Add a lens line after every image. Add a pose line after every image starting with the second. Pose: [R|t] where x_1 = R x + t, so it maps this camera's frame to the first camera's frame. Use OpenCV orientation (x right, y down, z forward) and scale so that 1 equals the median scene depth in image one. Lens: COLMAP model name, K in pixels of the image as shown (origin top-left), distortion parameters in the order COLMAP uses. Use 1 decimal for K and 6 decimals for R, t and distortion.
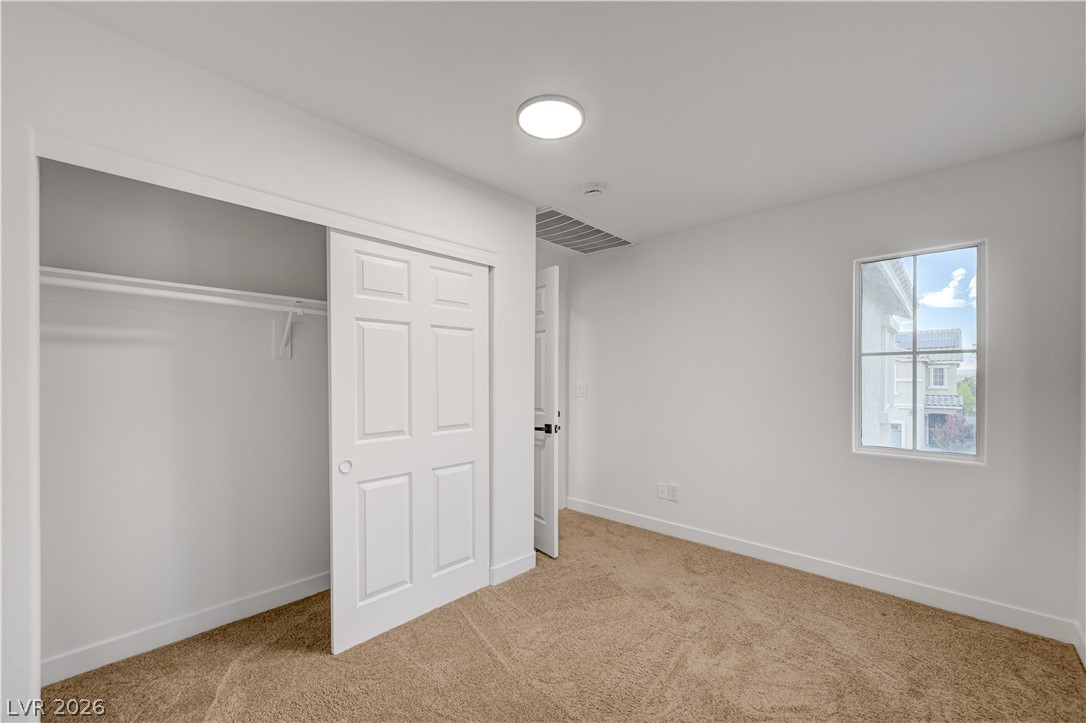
lens RADIAL K [[430.8, 0, 547.8], [0, 430.8, 369.6], [0, 0, 1]] dist [-0.001932, -0.000741]
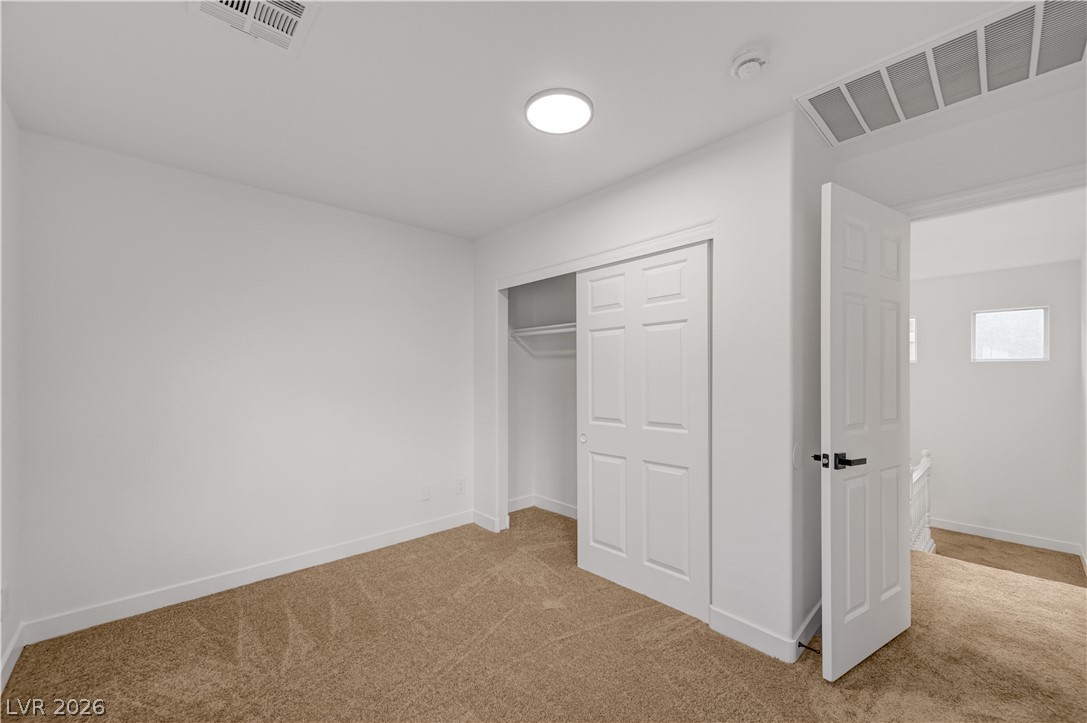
lens RADIAL K [[431.2, 0, 548.3], [0, 431.2, 369.6], [0, 0, 1]] dist [-0.001932, -0.000741]
pose [[-0.065526, -0.018261, -0.997684, 0.857478], [0.012175, 0.999743, -0.019098, 0.026497], [0.997777, -0.013398, -0.065287, 0.894164]]
